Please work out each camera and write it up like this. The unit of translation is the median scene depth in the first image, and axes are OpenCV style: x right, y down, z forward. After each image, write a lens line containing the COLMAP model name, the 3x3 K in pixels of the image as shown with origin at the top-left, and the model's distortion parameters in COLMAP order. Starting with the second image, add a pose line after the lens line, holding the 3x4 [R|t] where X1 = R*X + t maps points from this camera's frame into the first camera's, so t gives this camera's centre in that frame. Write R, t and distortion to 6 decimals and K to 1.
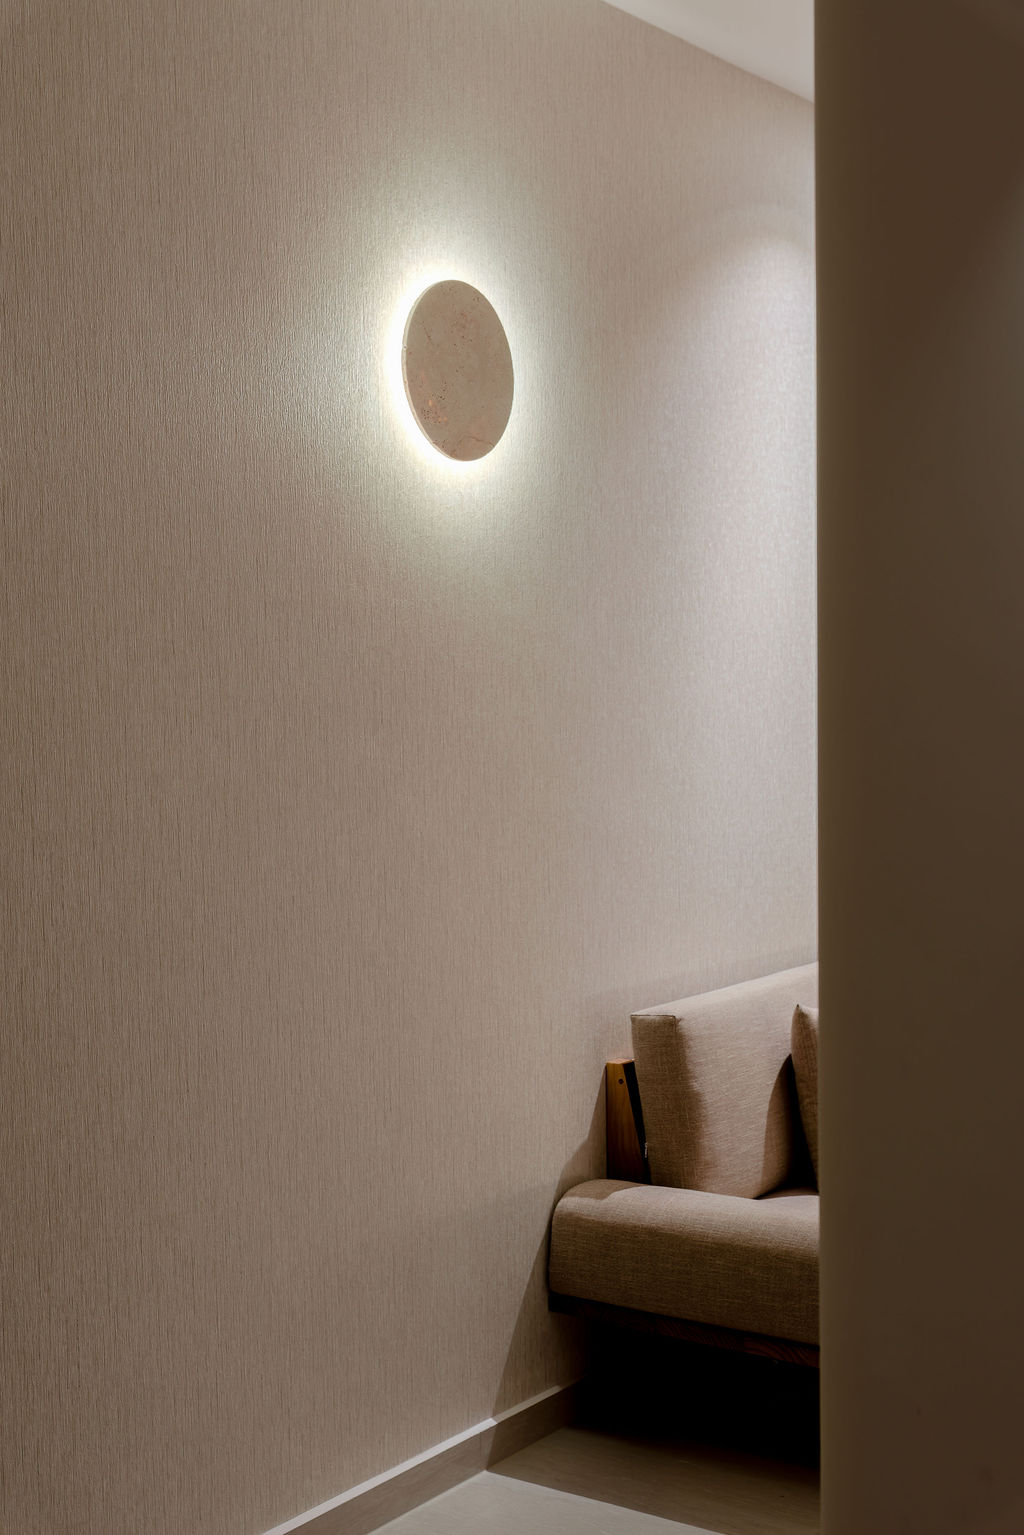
lens RADIAL K [[2017.0, 0, 523.3], [0, 2017.0, 781.5], [0, 0, 1]] dist [0.015930, 0.000000]
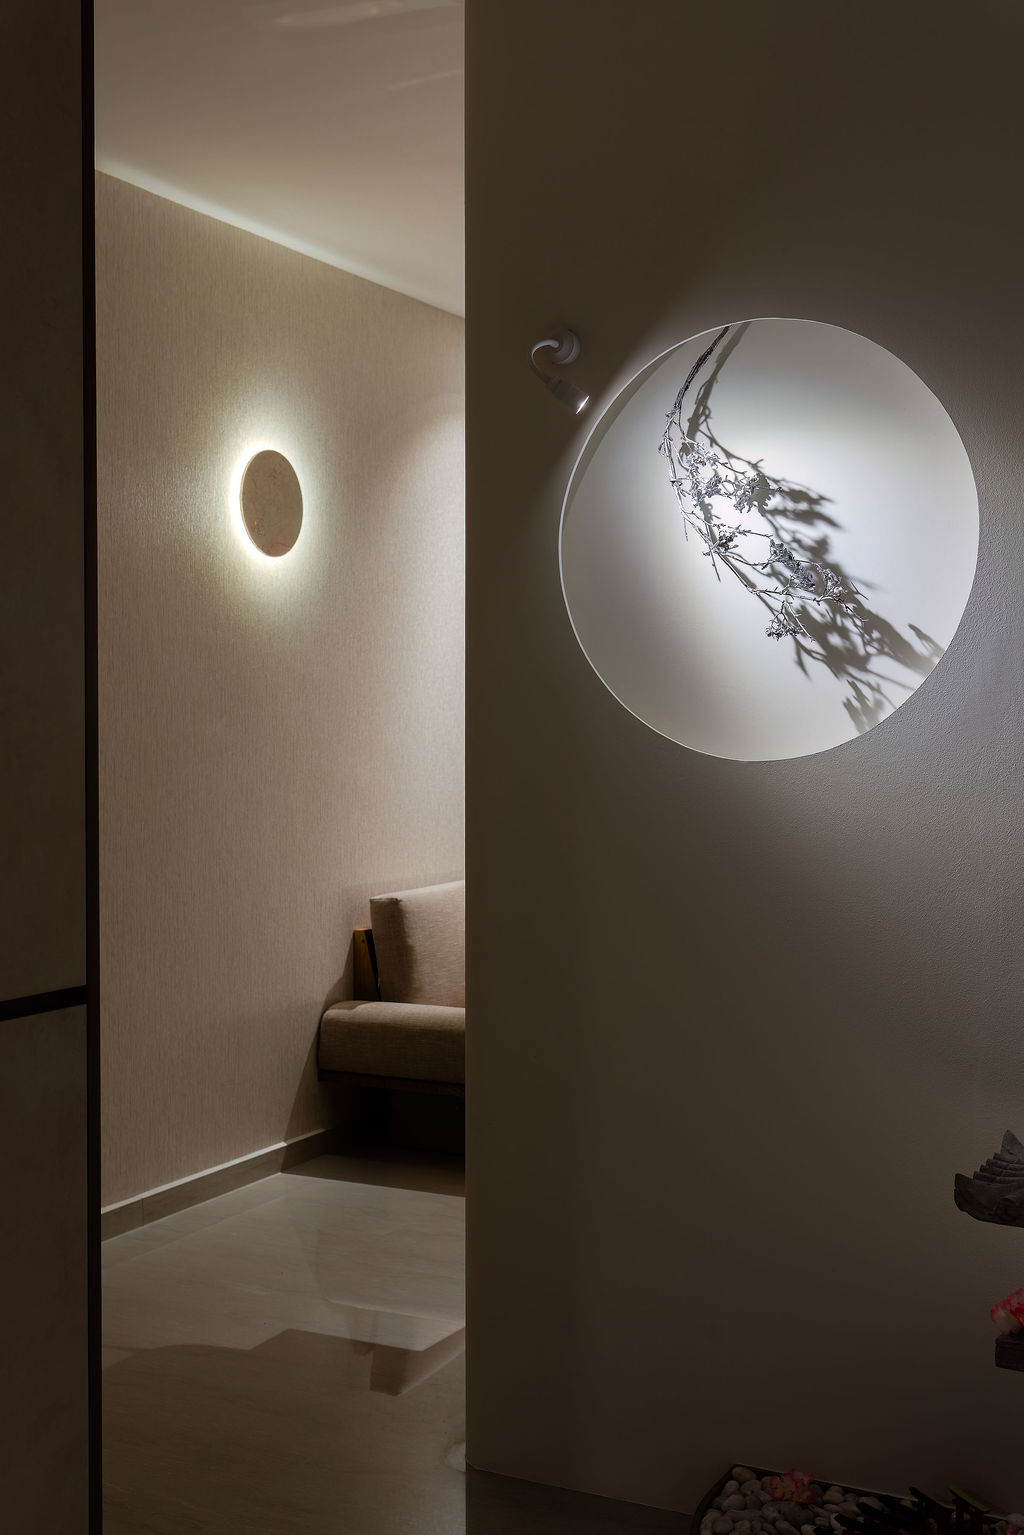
lens RADIAL K [[1785.4, 0, 518.5], [0, 1785.4, 756.8], [0, 0, 1]] dist [0.029570, 0.000000]
pose [[0.988817, 0.008468, 0.148892, -0.043757], [-0.004963, 0.999702, -0.023900, 0.036676], [-0.149050, 0.022894, 0.988565, -0.440656]]
